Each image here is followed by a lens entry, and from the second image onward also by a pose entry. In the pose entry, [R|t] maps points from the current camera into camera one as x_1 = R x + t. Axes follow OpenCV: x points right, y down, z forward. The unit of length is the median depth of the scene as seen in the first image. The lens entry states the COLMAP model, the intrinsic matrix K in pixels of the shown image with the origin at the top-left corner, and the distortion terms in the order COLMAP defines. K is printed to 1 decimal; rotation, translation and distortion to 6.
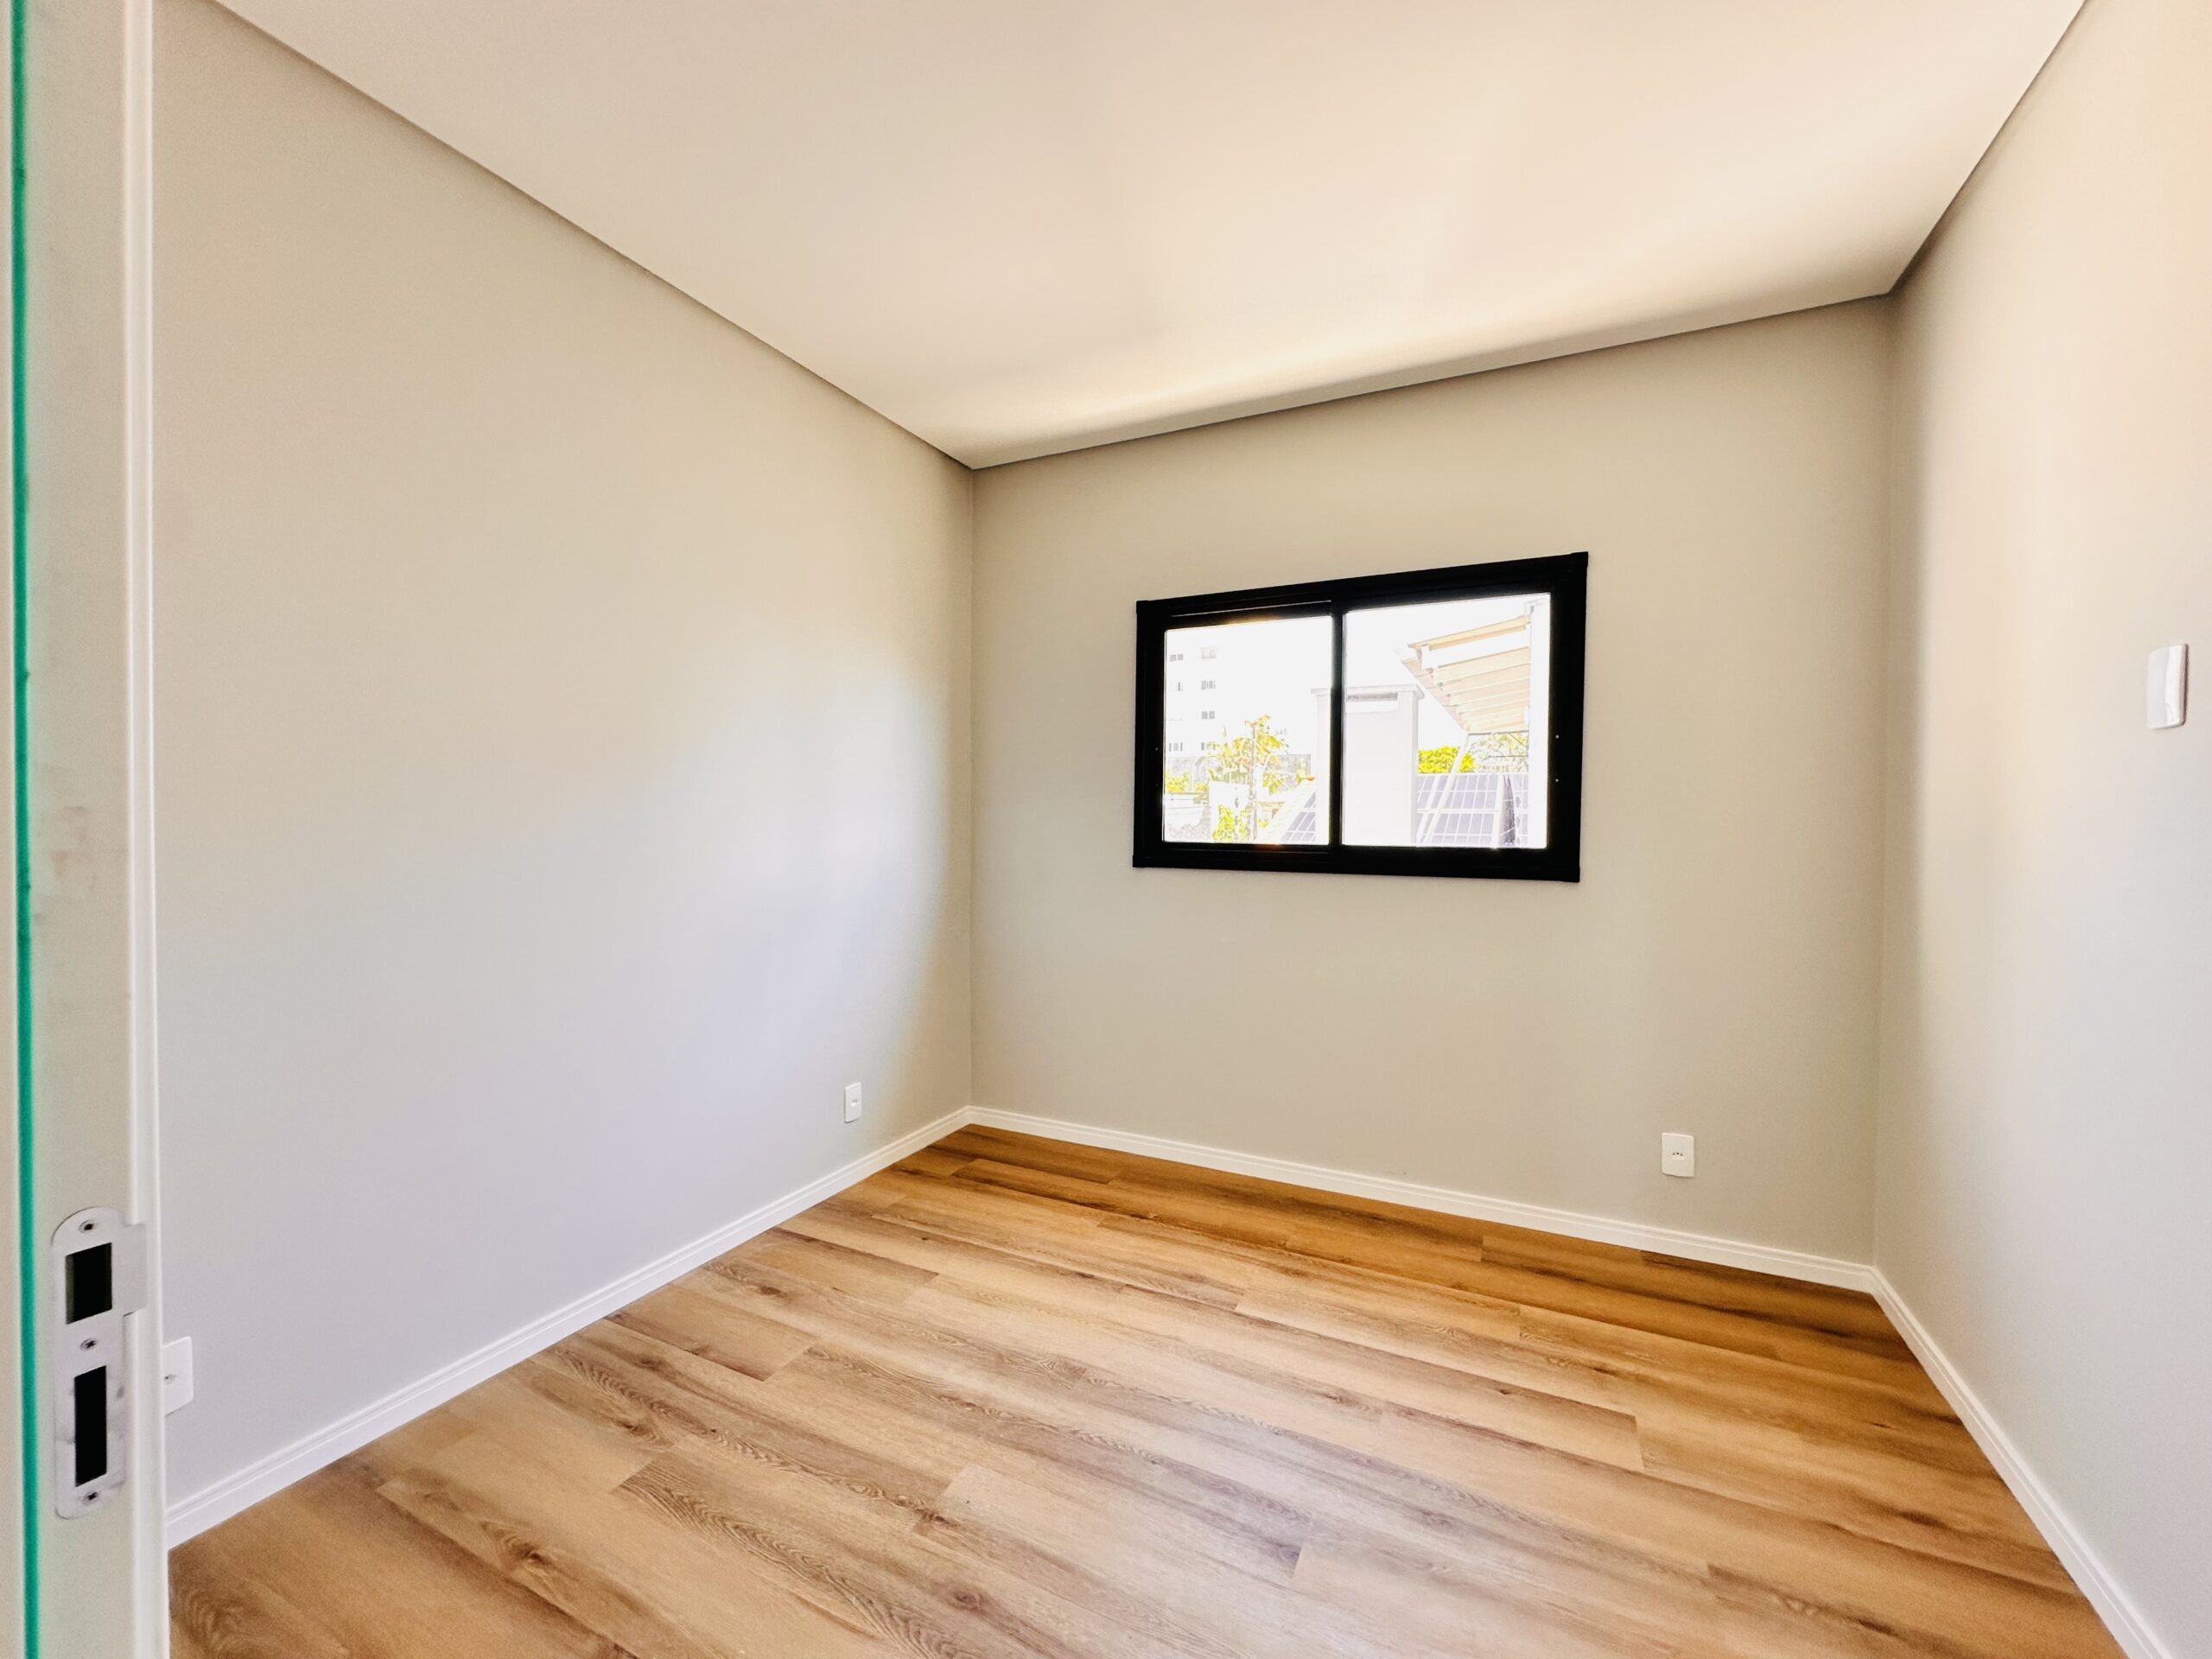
lens RADIAL K [[889.7, 0, 1112.2], [0, 889.7, 822.5], [0, 0, 1]] dist [-0.004066, 0.001829]
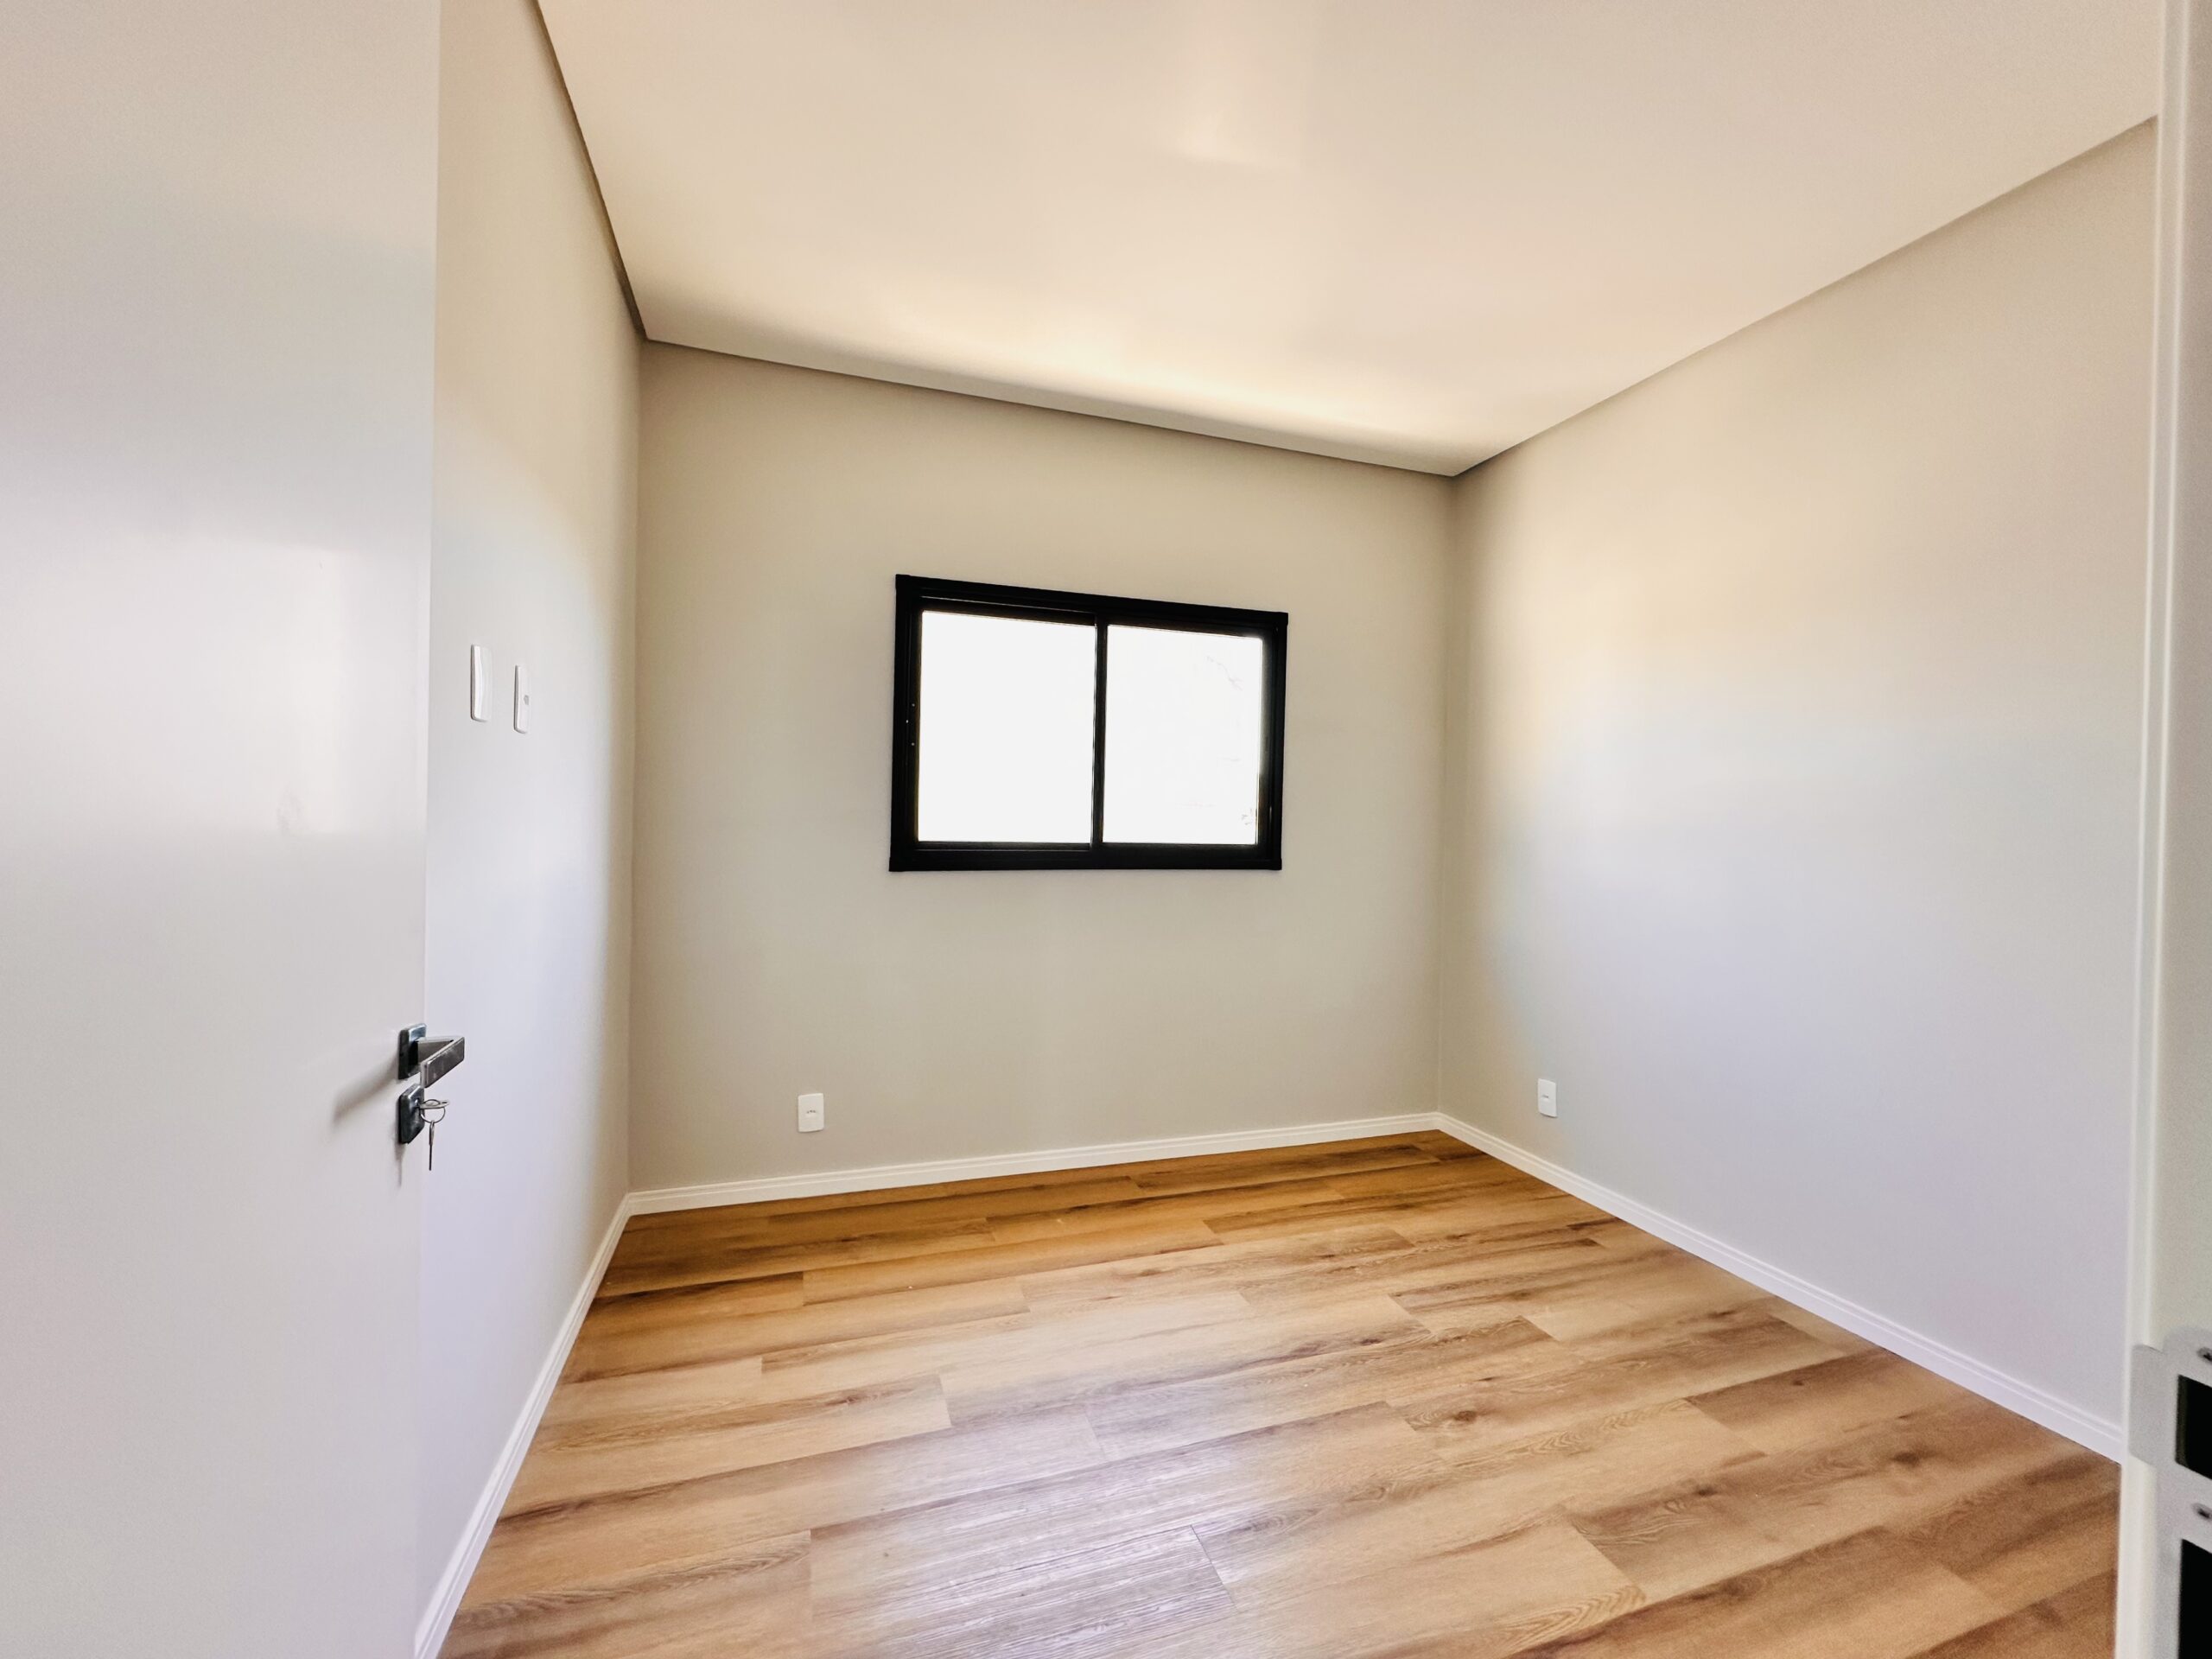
lens RADIAL K [[889.7, 0, 1102.0], [0, 889.7, 834.8], [0, 0, 1]] dist [-0.004066, 0.001829]
pose [[0.720371, -0.008374, 0.693538, -0.487351], [-0.009136, 0.999726, 0.021561, -0.008133], [-0.693529, -0.021868, 0.720097, 0.230171]]
